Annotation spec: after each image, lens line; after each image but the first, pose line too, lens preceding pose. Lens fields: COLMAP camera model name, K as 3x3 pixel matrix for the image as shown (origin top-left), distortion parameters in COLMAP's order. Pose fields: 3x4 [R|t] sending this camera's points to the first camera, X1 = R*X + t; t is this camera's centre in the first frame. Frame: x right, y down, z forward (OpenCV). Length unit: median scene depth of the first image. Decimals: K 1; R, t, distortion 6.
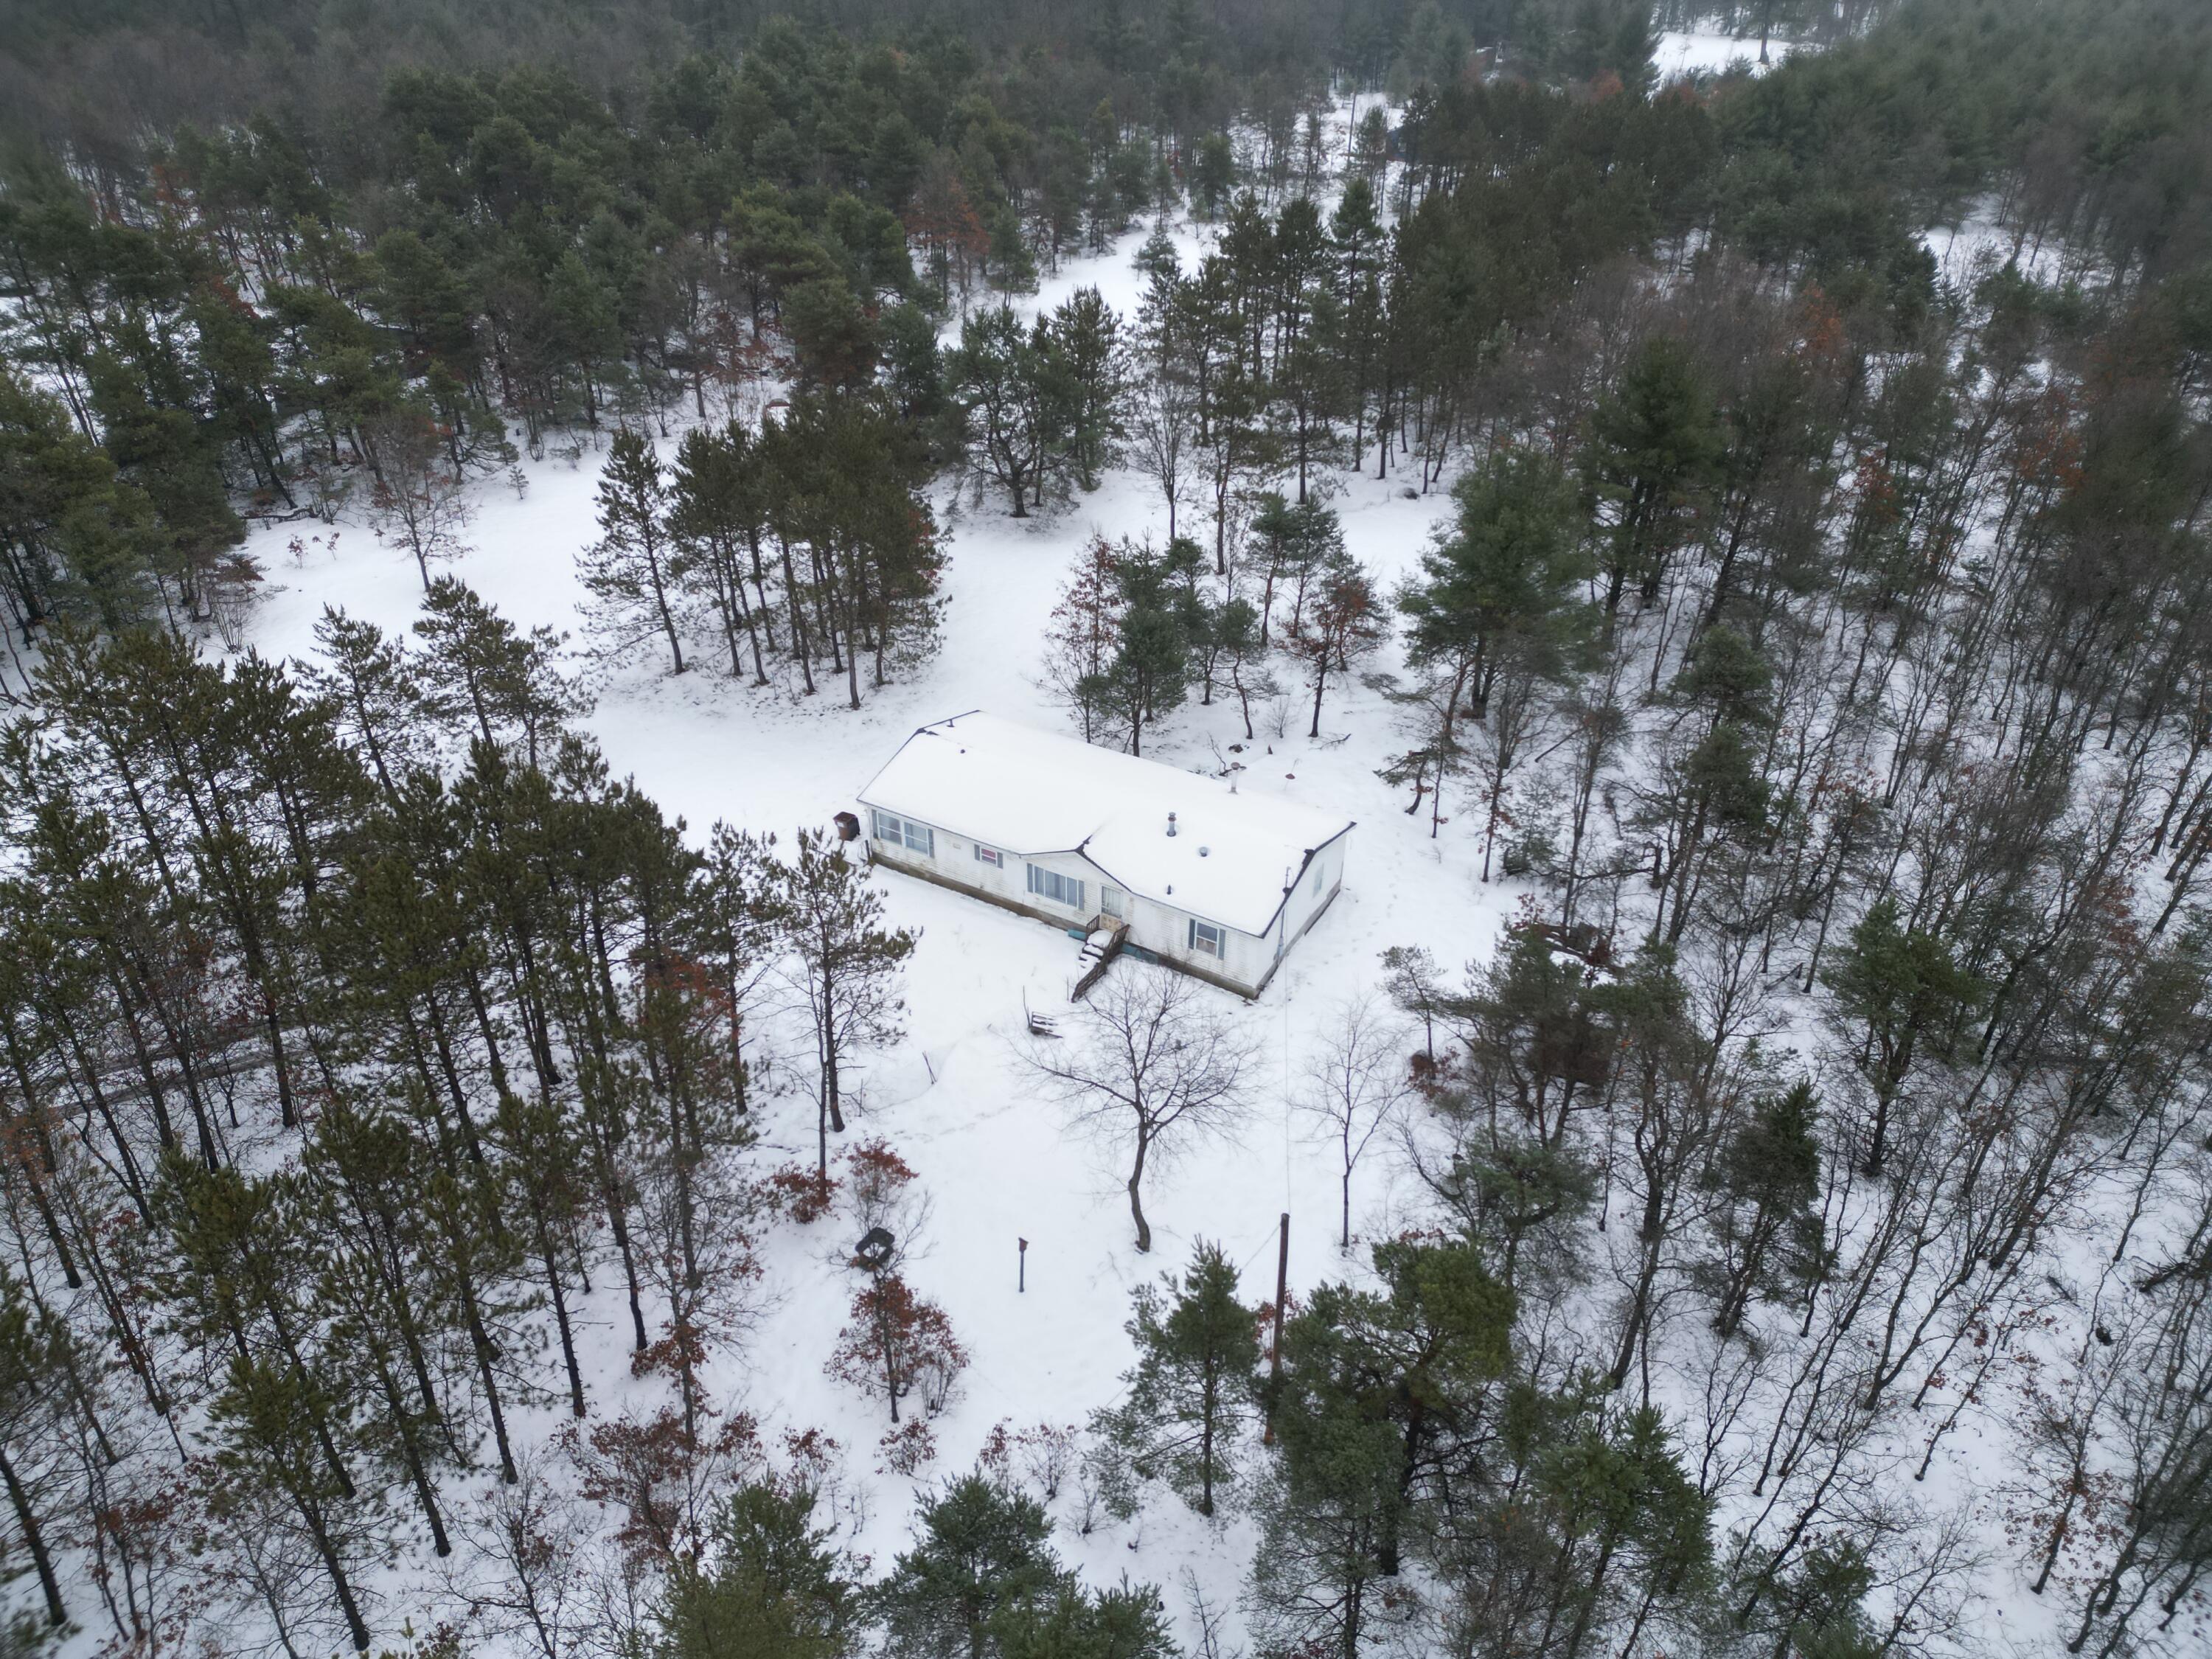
lens RADIAL K [[1566.1, 0, 1093.3], [0, 1566.1, 815.9], [0, 0, 1]] dist [0.083330, -0.074003]
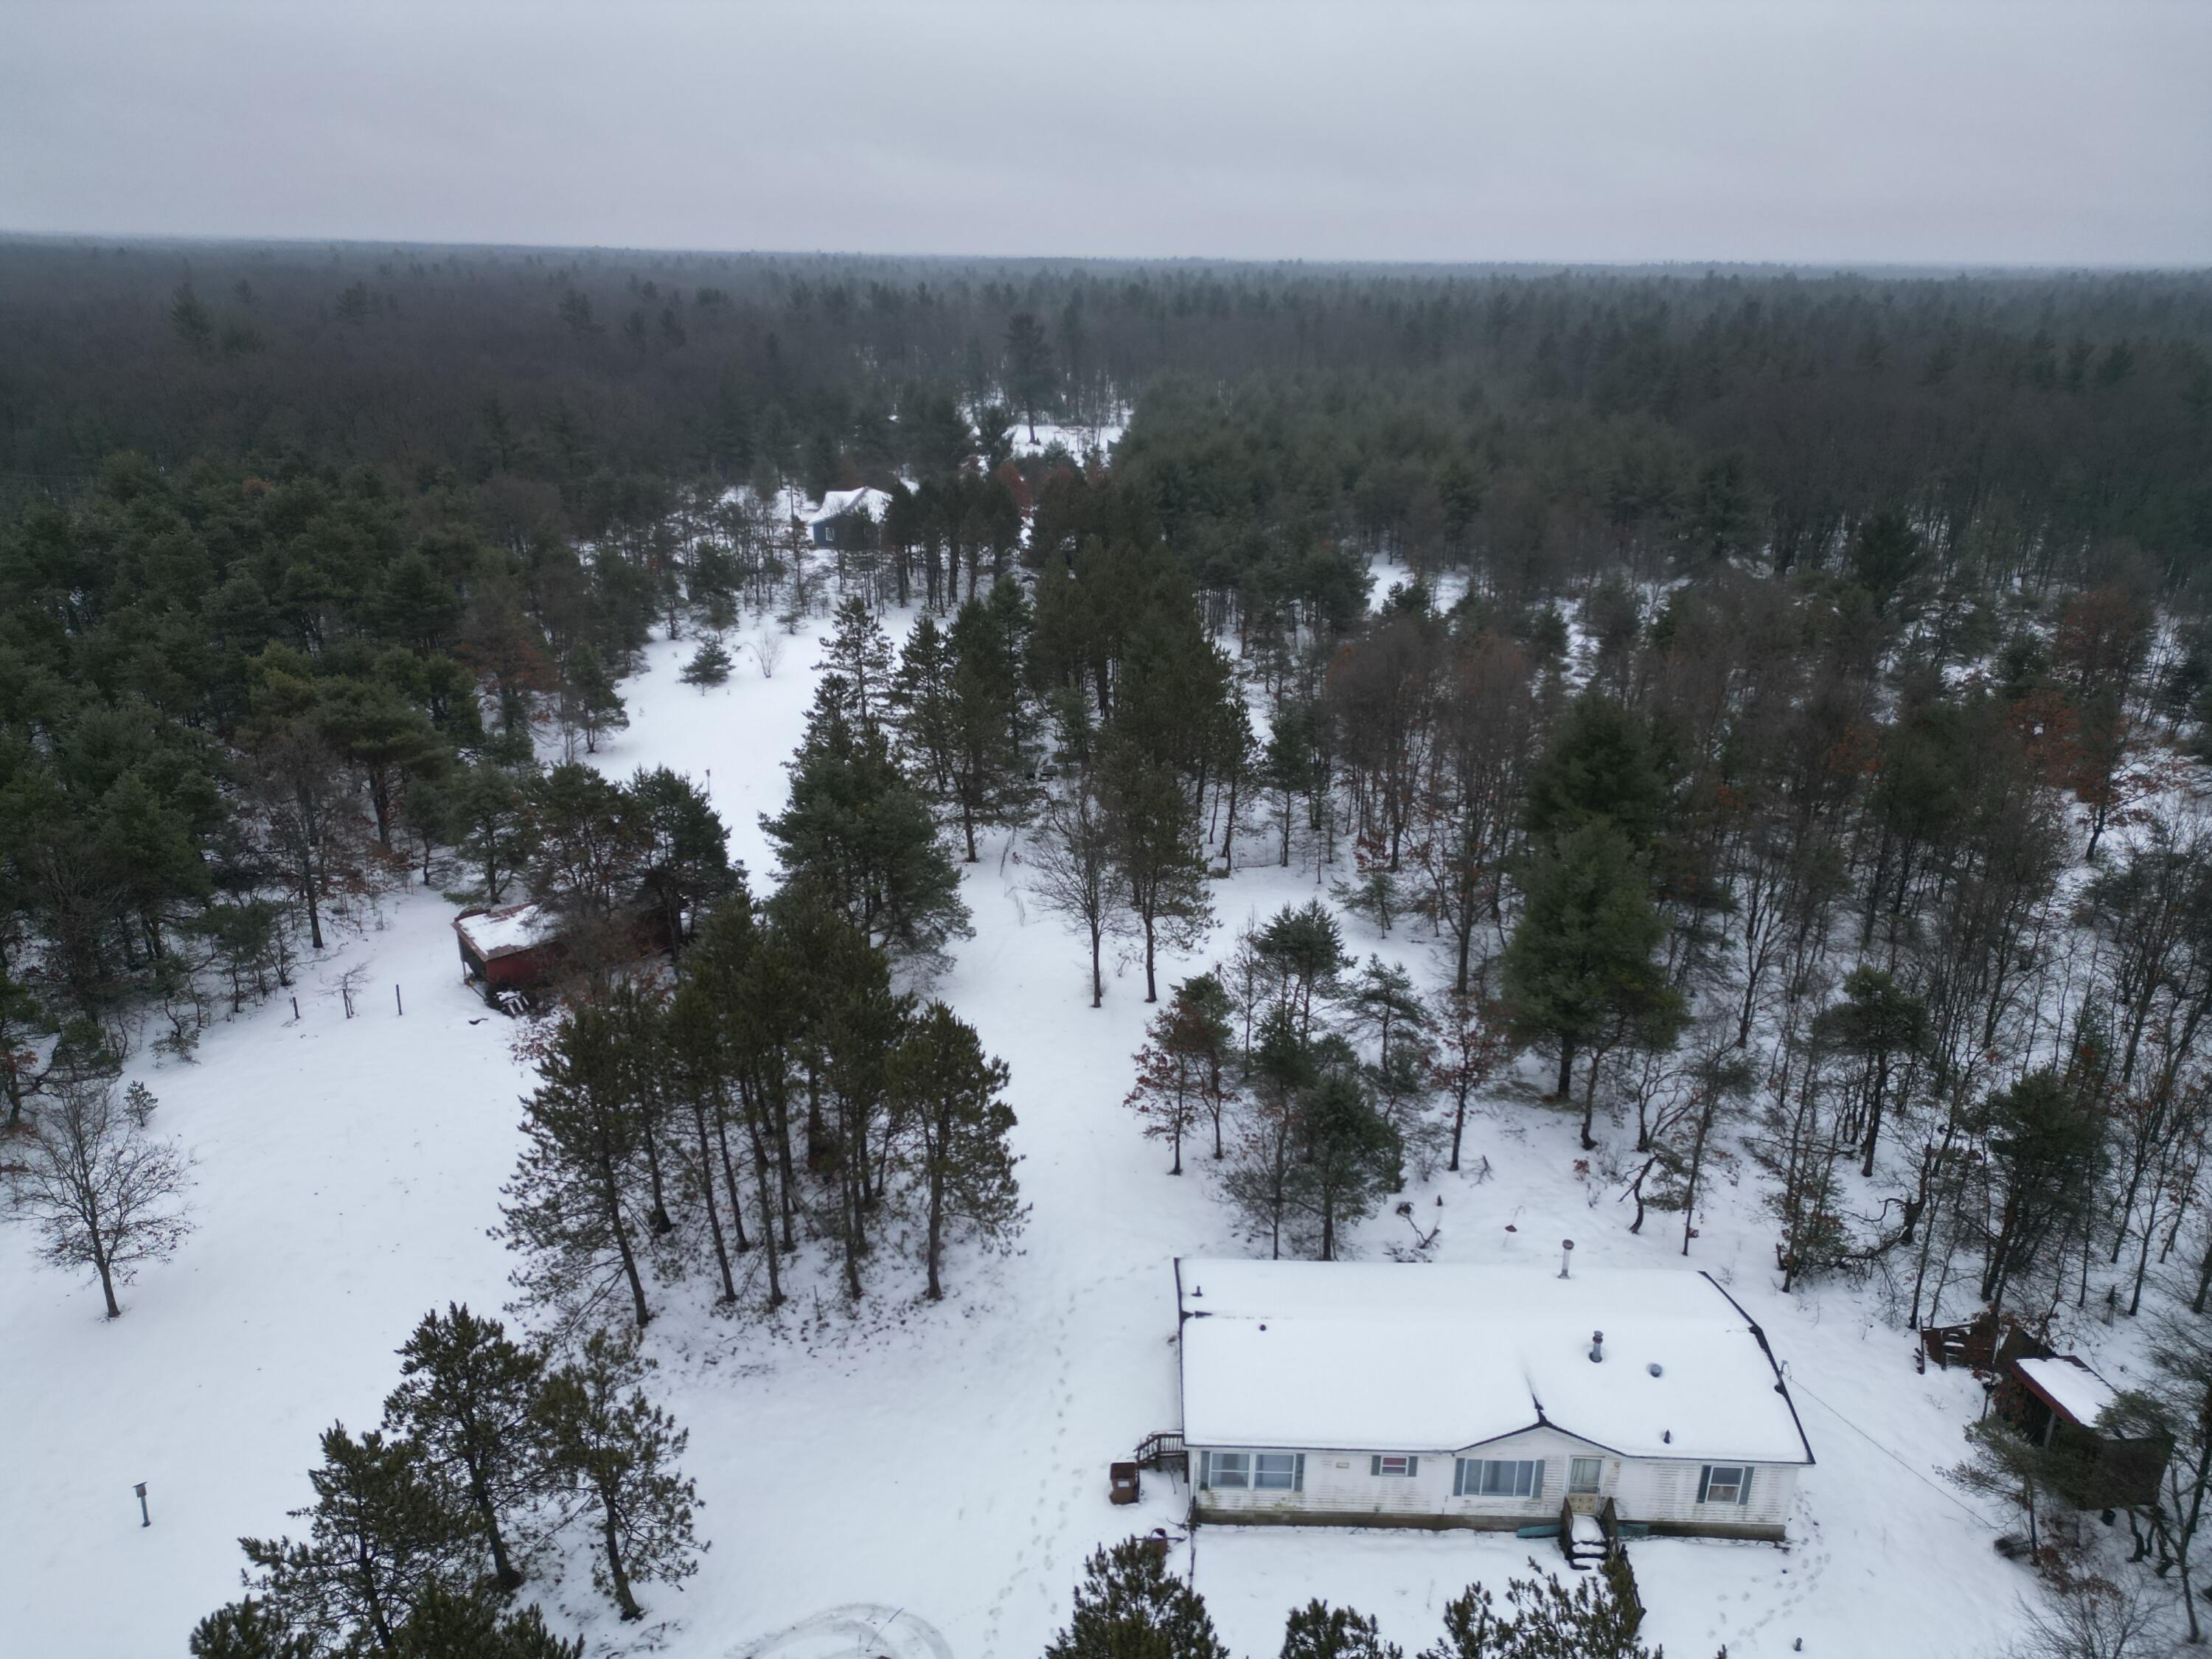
lens RADIAL K [[1566.1, 0, 1083.4], [0, 1566.1, 822.3], [0, 0, 1]] dist [0.083330, -0.074003]
pose [[0.876194, -0.170682, 0.450724, -0.483290], [0.261540, 0.953903, -0.147197, -0.192759], [-0.404822, 0.246855, 0.880444, 0.321763]]
